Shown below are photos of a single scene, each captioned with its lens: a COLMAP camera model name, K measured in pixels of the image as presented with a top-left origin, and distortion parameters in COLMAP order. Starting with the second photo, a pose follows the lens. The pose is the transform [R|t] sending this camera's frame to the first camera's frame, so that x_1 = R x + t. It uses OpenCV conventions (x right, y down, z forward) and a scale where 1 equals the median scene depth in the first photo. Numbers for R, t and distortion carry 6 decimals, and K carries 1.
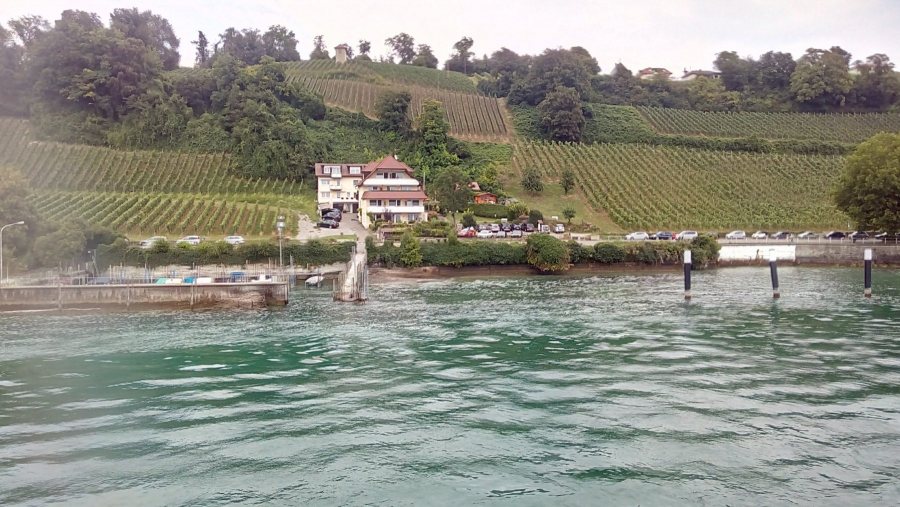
lens RADIAL K [[688.9, 0, 448.1], [0, 688.9, 251.9], [0, 0, 1]] dist [-0.045292, -0.006209]
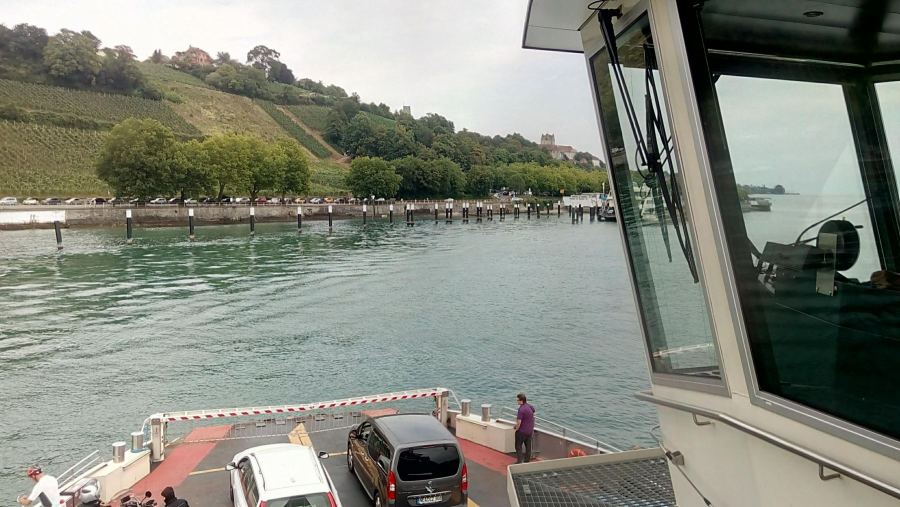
lens RADIAL K [[688.9, 0, 448.8], [0, 688.9, 251.0], [0, 0, 1]] dist [-0.045292, -0.006209]
pose [[0.525093, -0.066665, 0.848430, -0.111729], [0.022553, 0.997667, 0.064433, 0.000280], [-0.850746, -0.014698, 0.525371, -0.136509]]
